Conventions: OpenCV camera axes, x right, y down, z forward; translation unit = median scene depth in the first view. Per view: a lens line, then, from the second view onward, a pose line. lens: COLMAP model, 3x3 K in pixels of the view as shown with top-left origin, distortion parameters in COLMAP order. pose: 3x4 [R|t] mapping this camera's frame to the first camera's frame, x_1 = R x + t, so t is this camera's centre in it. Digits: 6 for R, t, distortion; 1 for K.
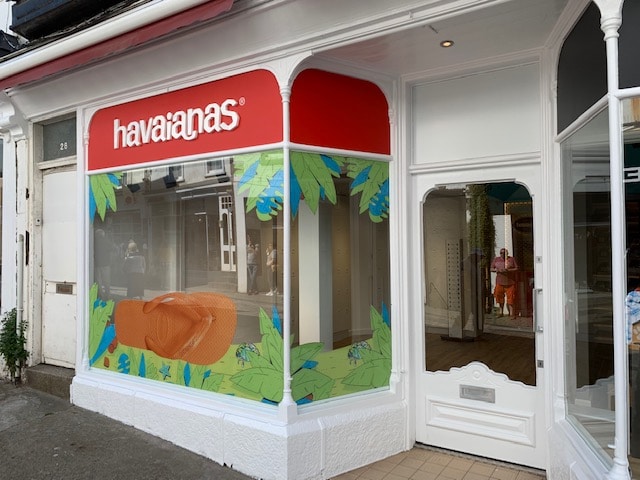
lens RADIAL K [[479.3, 0, 320.0], [0, 479.3, 240.0], [0, 0, 1]] dist [0.004204, -0.002987]
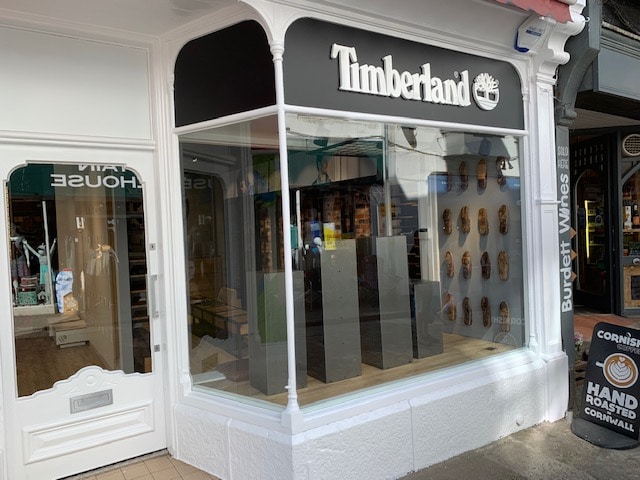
lens RADIAL K [[502.5, 0, 320.0], [0, 502.5, 240.0], [0, 0, 1]] dist [-0.000019, 0.003548]
pose [[0.415547, -0.043430, 0.908534, -0.354581], [0.027593, 0.999002, 0.035134, -0.000130], [-0.909153, 0.010469, 0.416330, 0.235711]]
